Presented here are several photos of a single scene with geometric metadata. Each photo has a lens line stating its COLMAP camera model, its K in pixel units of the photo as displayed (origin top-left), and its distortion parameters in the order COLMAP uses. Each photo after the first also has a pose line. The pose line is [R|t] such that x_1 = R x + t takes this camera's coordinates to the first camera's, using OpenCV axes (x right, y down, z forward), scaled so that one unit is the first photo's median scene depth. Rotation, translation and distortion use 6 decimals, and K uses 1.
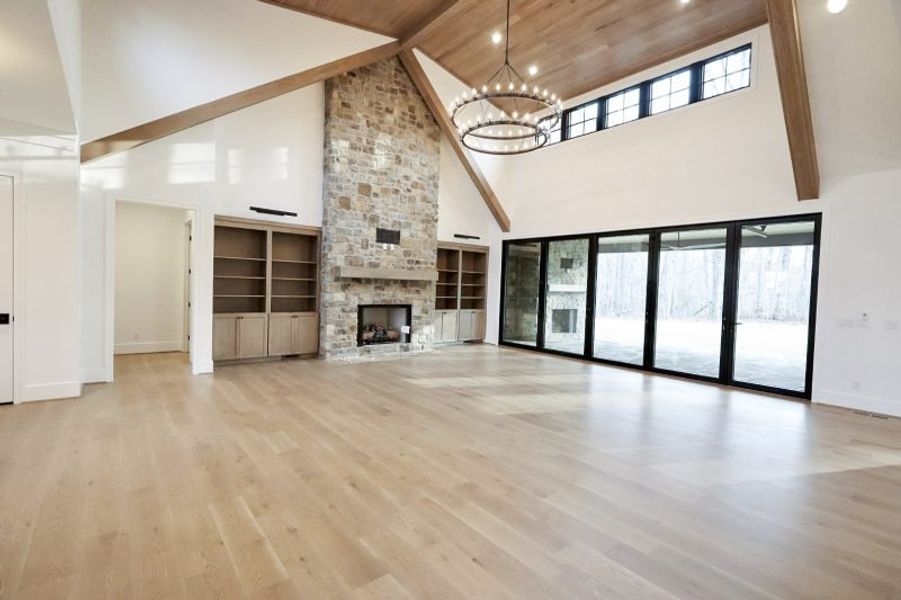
lens RADIAL K [[448.4, 0, 445.3], [0, 448.4, 302.9], [0, 0, 1]] dist [0.005201, 0.000905]
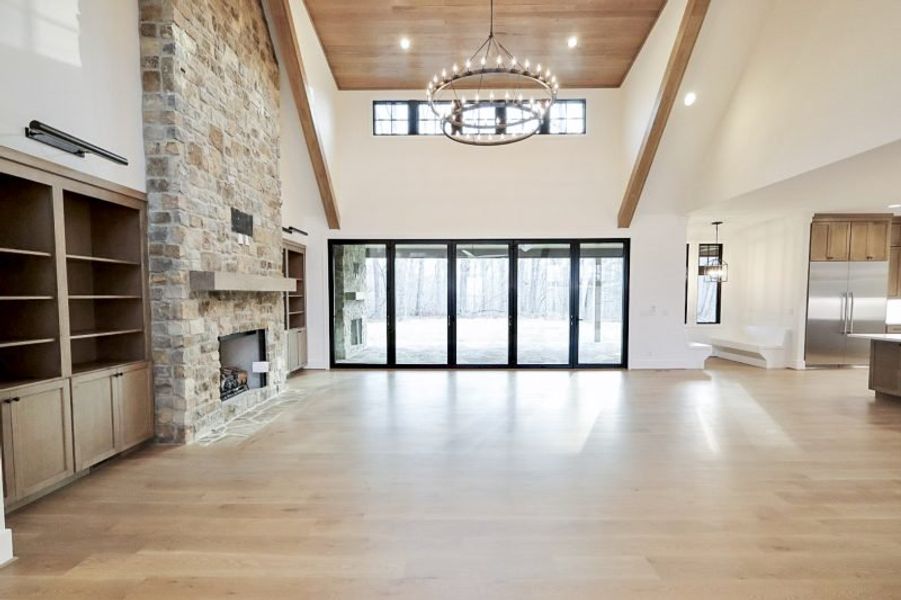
lens RADIAL K [[448.4, 0, 470.5], [0, 448.4, 321.1], [0, 0, 1]] dist [0.005201, 0.000905]
pose [[0.609005, -0.079037, 0.789219, -0.446078], [0.052355, 0.996858, 0.059432, -0.033364], [-0.791437, 0.005126, 0.611230, 0.375934]]
